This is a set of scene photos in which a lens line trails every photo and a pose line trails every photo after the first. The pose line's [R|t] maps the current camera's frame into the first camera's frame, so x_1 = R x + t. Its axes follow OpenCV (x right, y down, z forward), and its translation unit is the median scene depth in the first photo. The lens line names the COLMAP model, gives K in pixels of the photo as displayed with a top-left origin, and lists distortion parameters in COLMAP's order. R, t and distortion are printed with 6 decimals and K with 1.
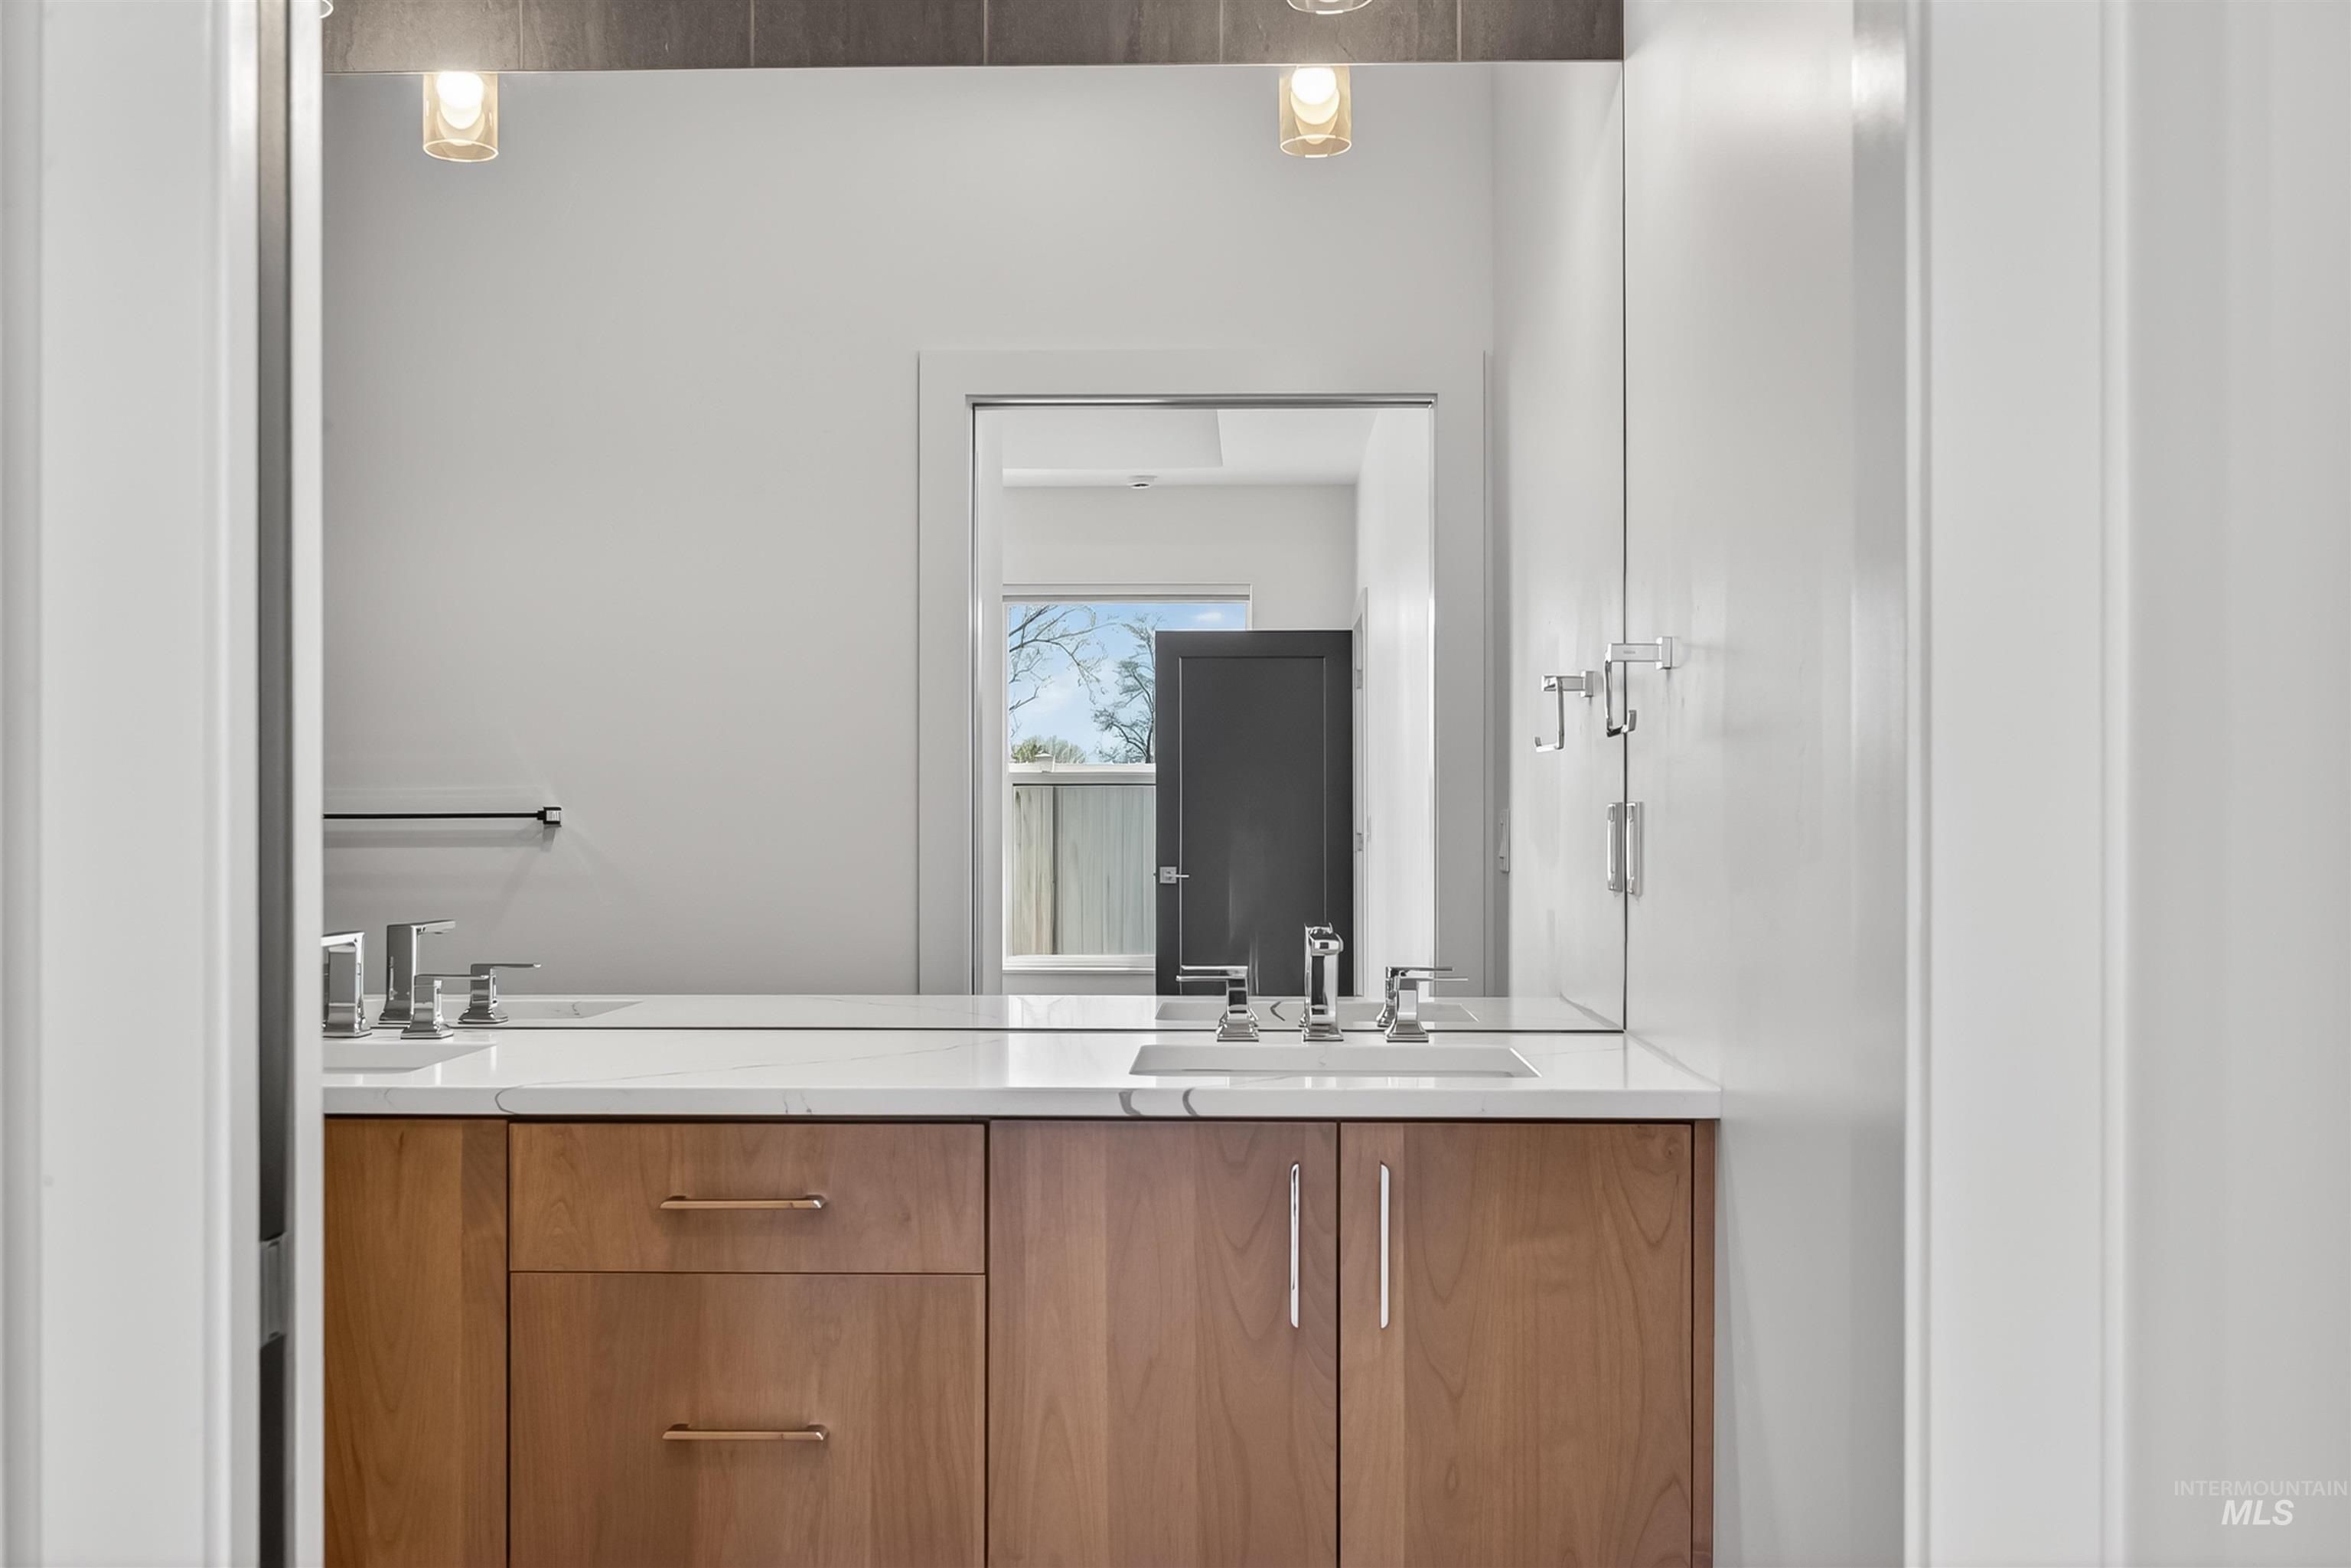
lens RADIAL K [[1055.6, 0, 1182.2], [0, 1055.6, 770.2], [0, 0, 1]] dist [-0.000832, 0.000422]
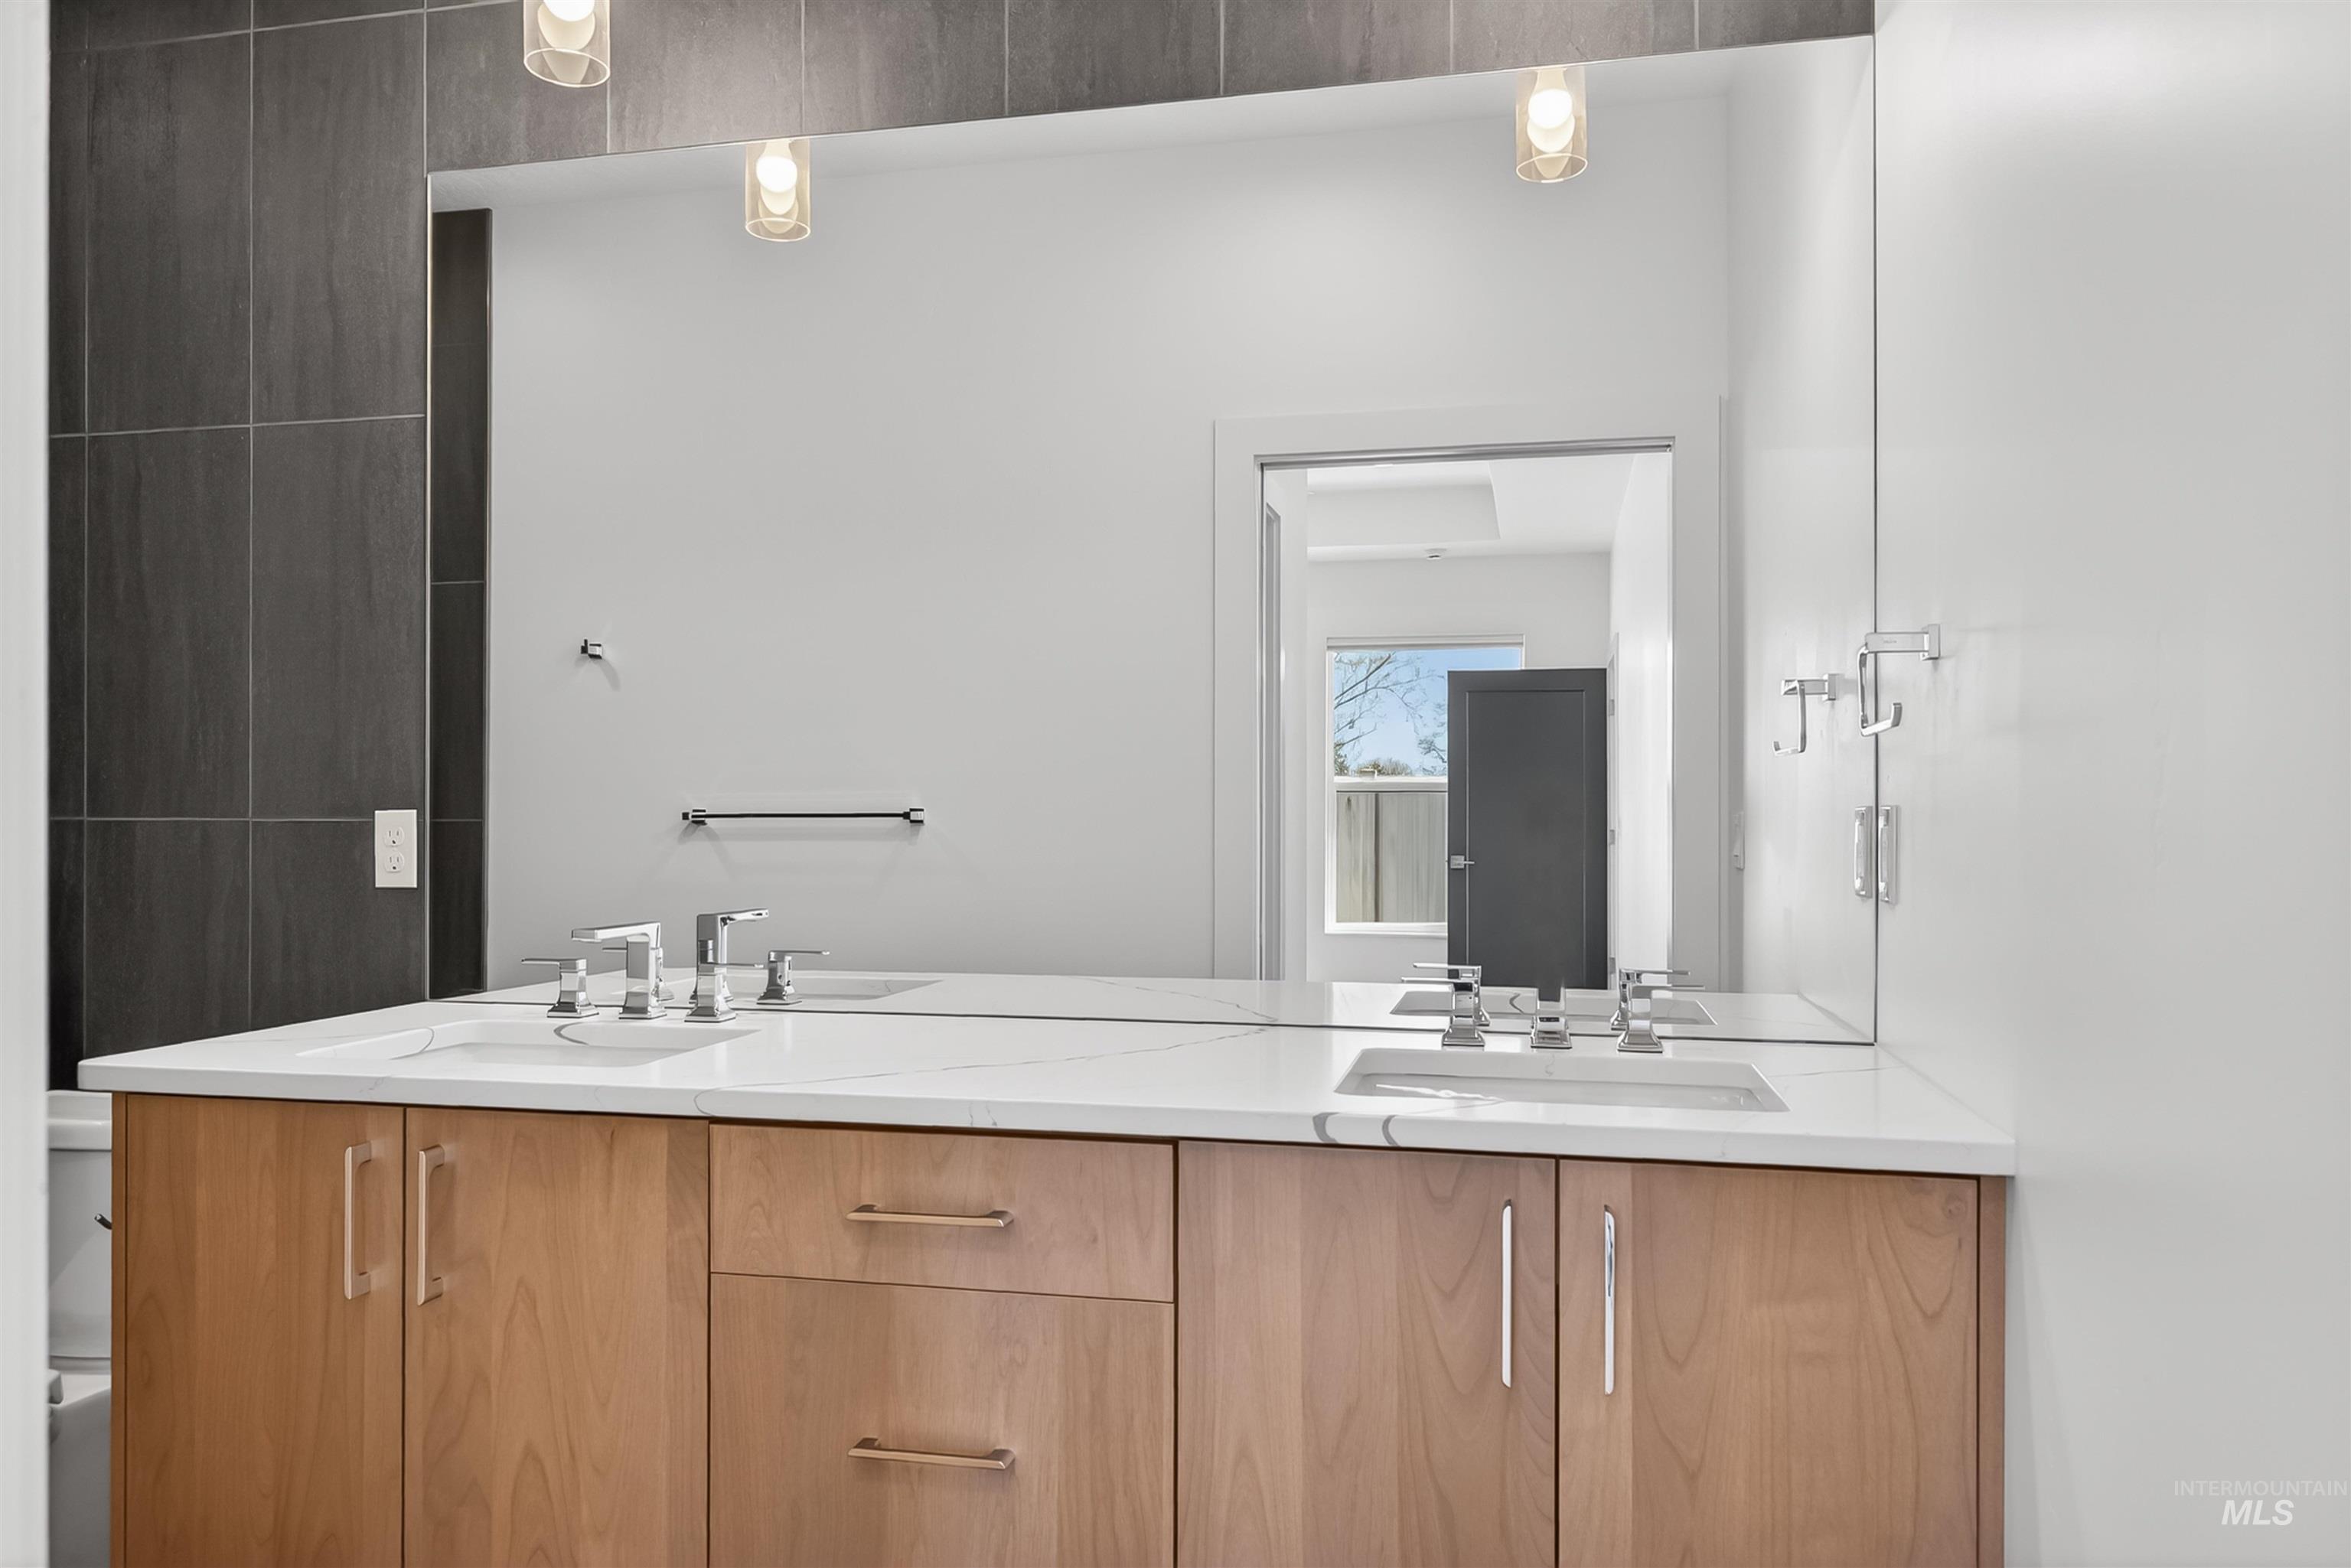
lens RADIAL K [[1281.9, 0, 1178.0], [0, 1281.9, 775.7], [0, 0, 1]] dist [0.030732, -0.035760]
pose [[0.992153, -0.001555, -0.125020, -0.042220], [0.002414, 0.999975, 0.006717, -0.004623], [0.125007, -0.006966, 0.992131, -0.160107]]
